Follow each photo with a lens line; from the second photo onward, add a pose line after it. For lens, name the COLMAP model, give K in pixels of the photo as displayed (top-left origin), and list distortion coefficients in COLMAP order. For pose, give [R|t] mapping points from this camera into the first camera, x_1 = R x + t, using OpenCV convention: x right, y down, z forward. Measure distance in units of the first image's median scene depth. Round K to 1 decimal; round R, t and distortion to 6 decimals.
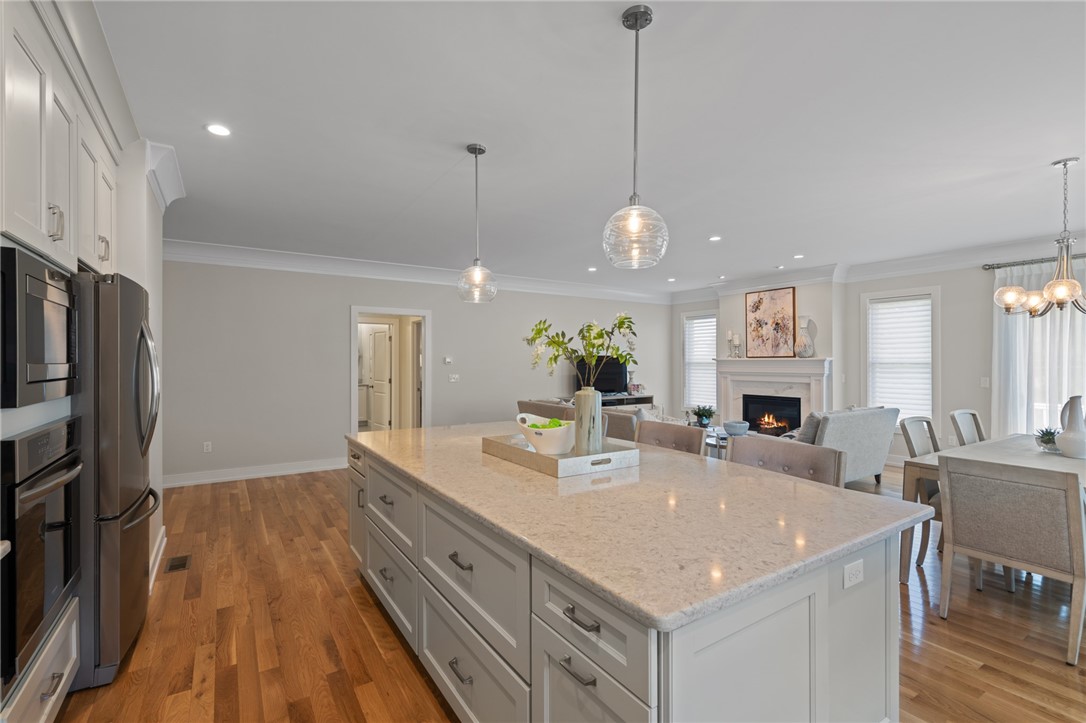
lens RADIAL K [[491.7, 0, 538.8], [0, 491.7, 362.0], [0, 0, 1]] dist [-0.002861, 0.001075]
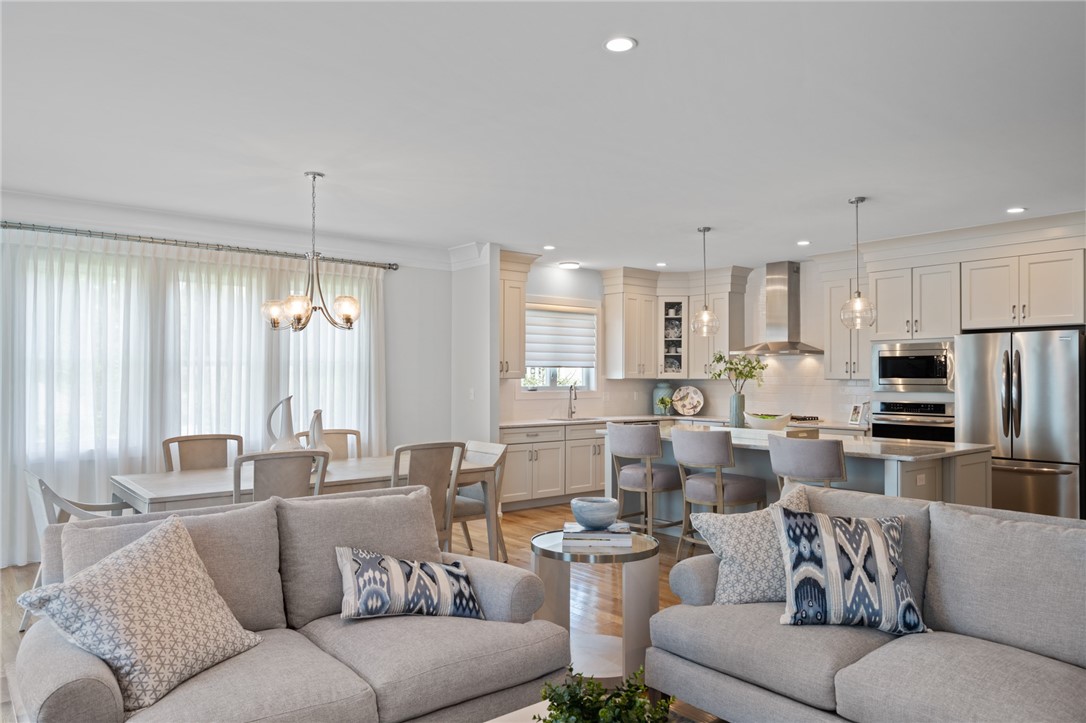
lens RADIAL K [[738.0, 0, 540.0], [0, 738.0, 367.5], [0, 0, 1]] dist [0.013075, -0.000694]
pose [[-0.993676, -0.003345, -0.112233, 0.385364], [-0.002198, 0.999944, -0.010345, -0.003089], [0.112262, -0.010033, -0.993628, 1.238548]]
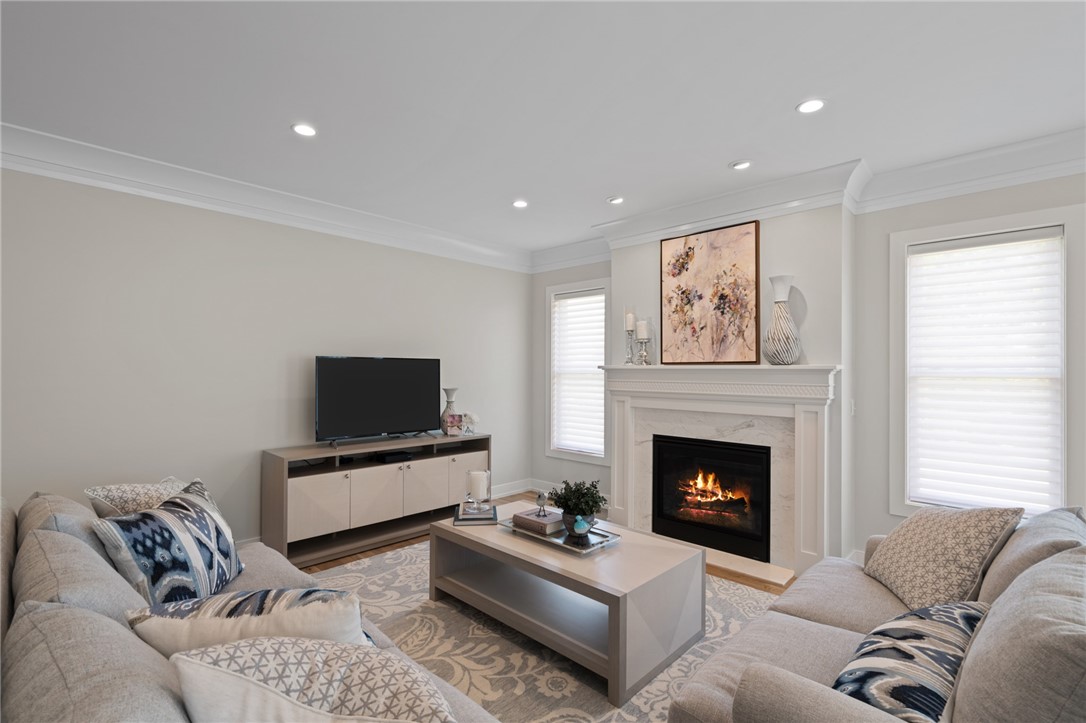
lens RADIAL K [[494.2, 0, 539.1], [0, 494.2, 366.0], [0, 0, 1]] dist [0.000024, 0.000508]
pose [[0.975112, 0.007704, 0.221577, 0.217256], [-0.005927, 0.999945, -0.008686, -0.002052], [-0.221632, 0.007157, 0.975104, 0.622827]]
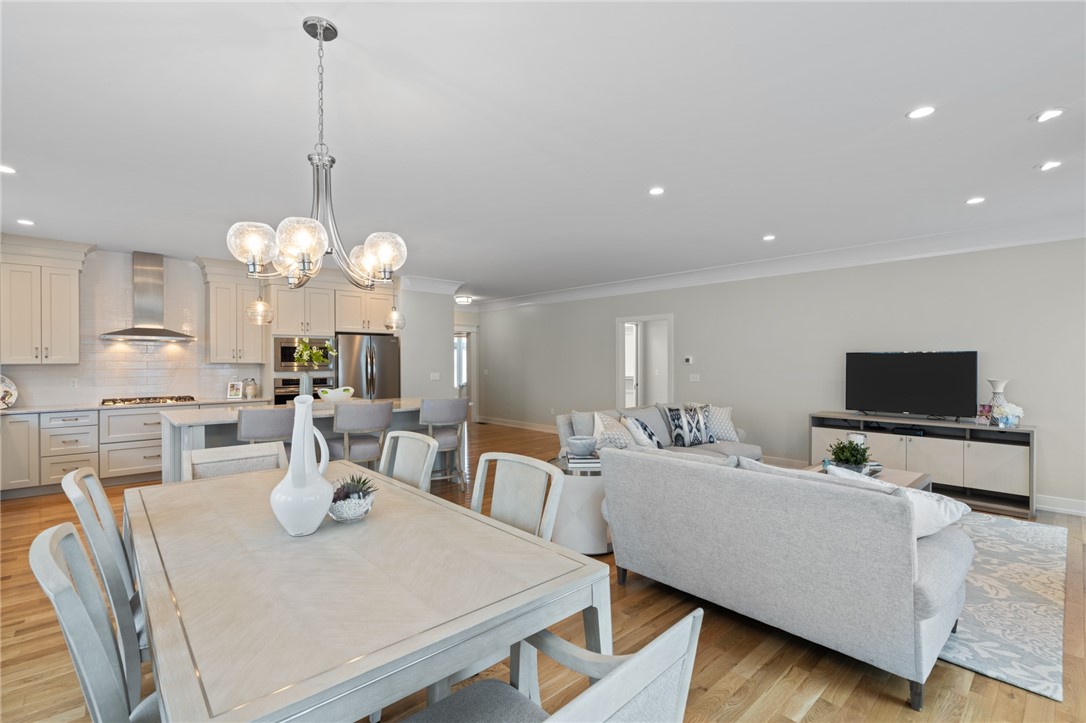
lens RADIAL K [[491.7, 0, 538.8], [0, 491.7, 362.0], [0, 0, 1]] dist [-0.002861, 0.001075]
pose [[0.163820, 0.002867, -0.986486, 0.837829], [-0.000427, 0.999996, 0.002835, -0.002634], [0.986490, -0.000043, 0.163821, 0.570979]]
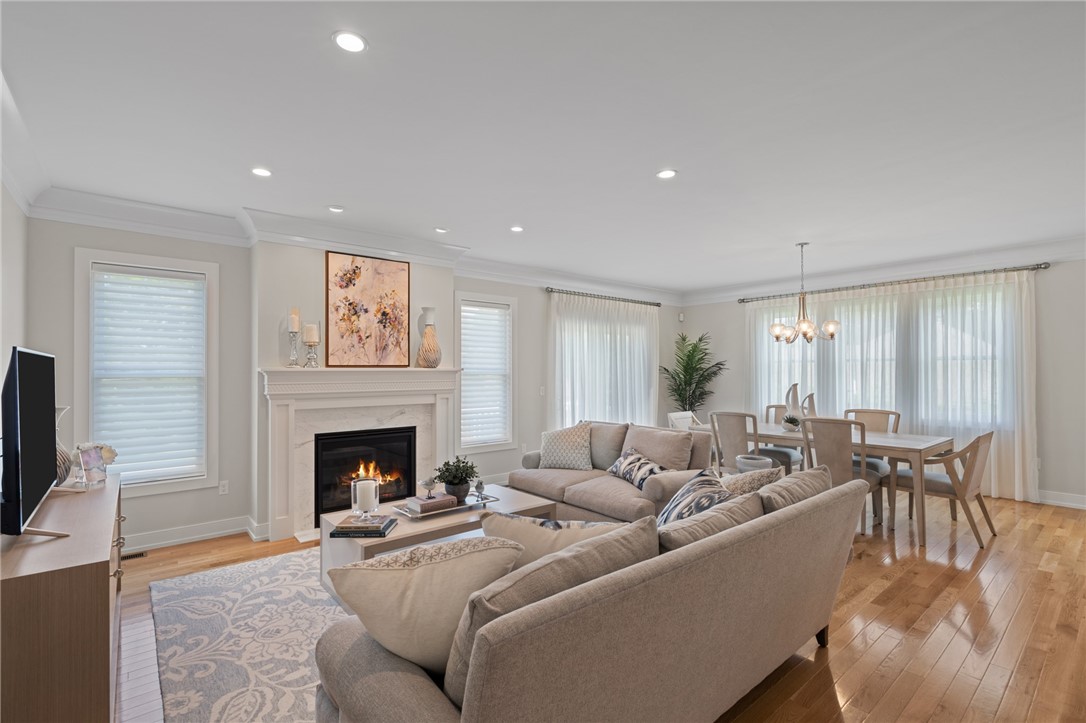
lens RADIAL K [[495.8, 0, 540.1], [0, 495.8, 368.1], [0, 0, 1]] dist [-0.002726, 0.001101]
pose [[-0.119778, 0.008362, 0.992765, -0.192759], [0.004165, 0.999960, -0.007920, -0.002240], [-0.992792, 0.003186, -0.119808, 0.991187]]
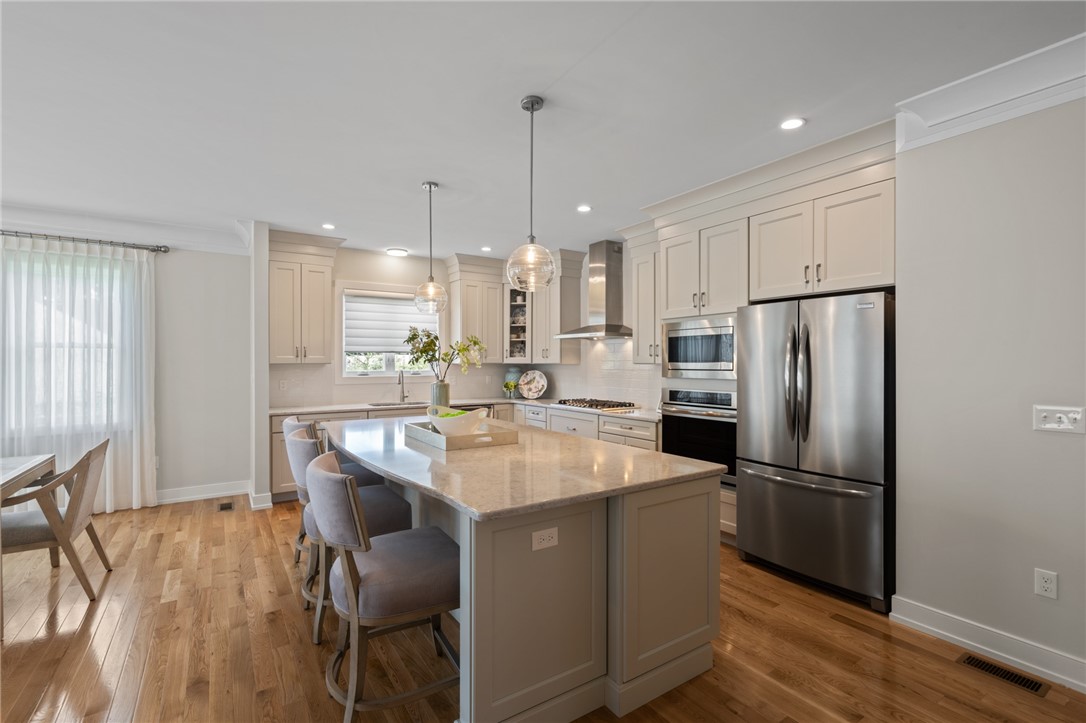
lens RADIAL K [[491.7, 0, 538.8], [0, 491.7, 362.0], [0, 0, 1]] dist [-0.002861, 0.001075]
pose [[-0.999961, 0.001350, -0.008717, -0.060445], [0.001325, 0.999995, 0.002966, -0.002094], [0.008721, 0.002954, -0.999958, 0.836604]]
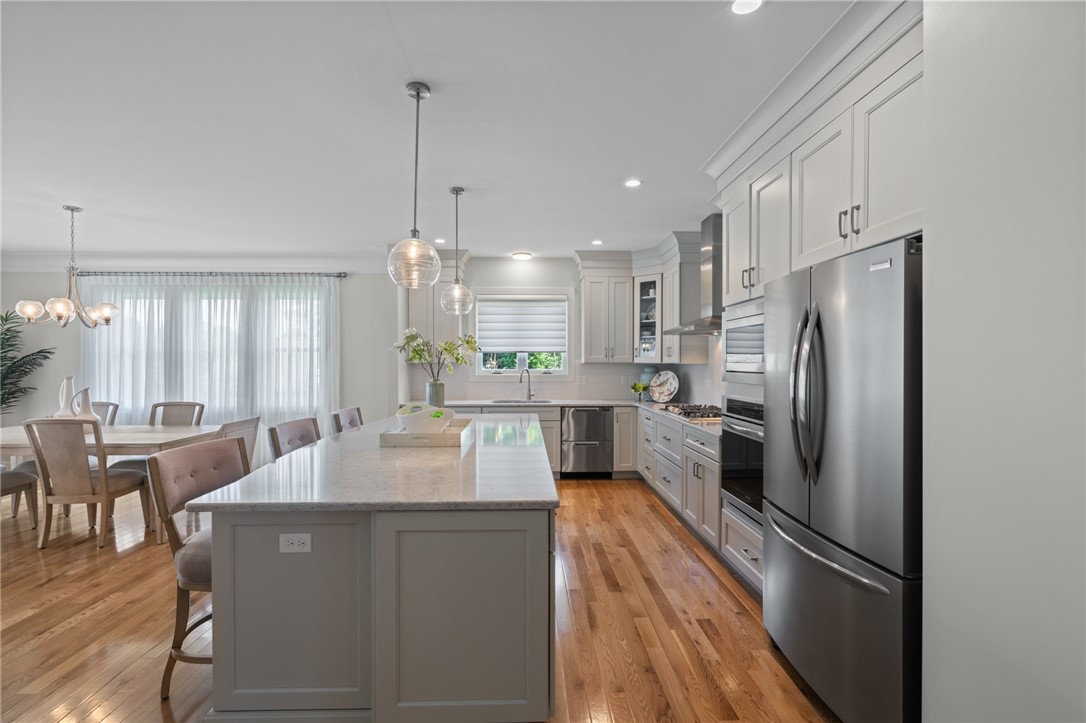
lens RADIAL K [[491.7, 0, 538.8], [0, 491.7, 362.0], [0, 0, 1]] dist [-0.002861, 0.001075]
pose [[-0.854074, 0.000426, 0.520152, -0.321440], [0.002412, 0.999992, 0.003142, -0.001735], [-0.520146, 0.003938, -0.854068, 0.720615]]
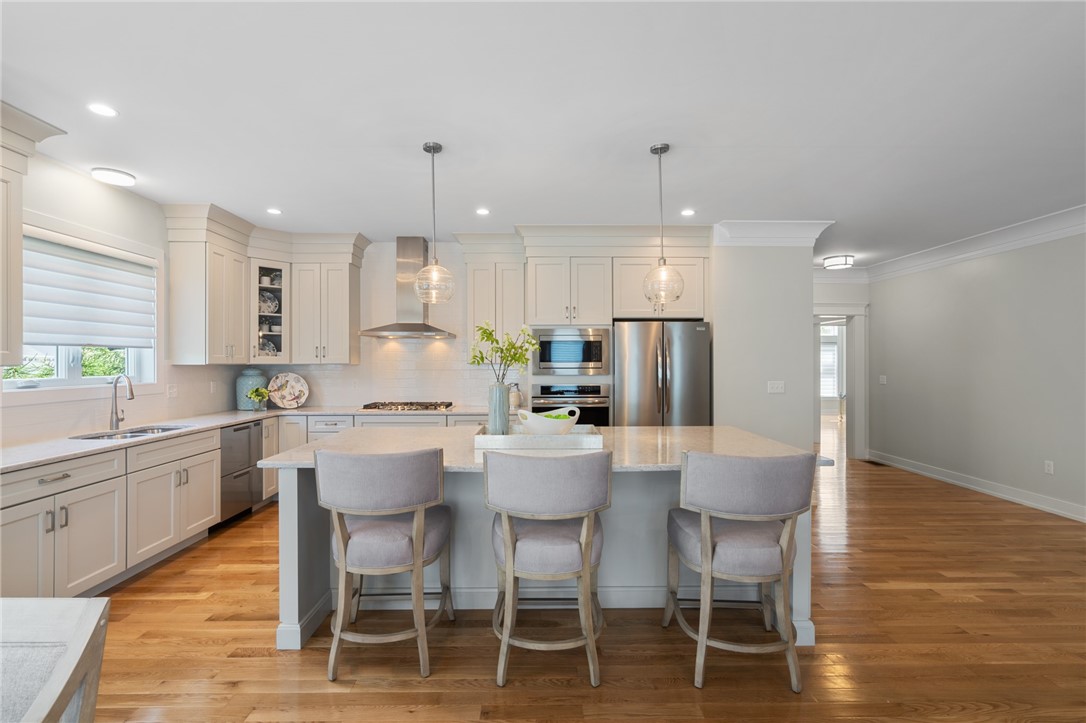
lens RADIAL K [[491.7, 0, 538.8], [0, 491.7, 362.0], [0, 0, 1]] dist [-0.002861, 0.001075]
pose [[-0.533814, 0.001939, -0.845600, 0.389341], [-0.000616, 0.999996, 0.002683, -0.001835], [0.845602, 0.001953, -0.533811, 0.608037]]
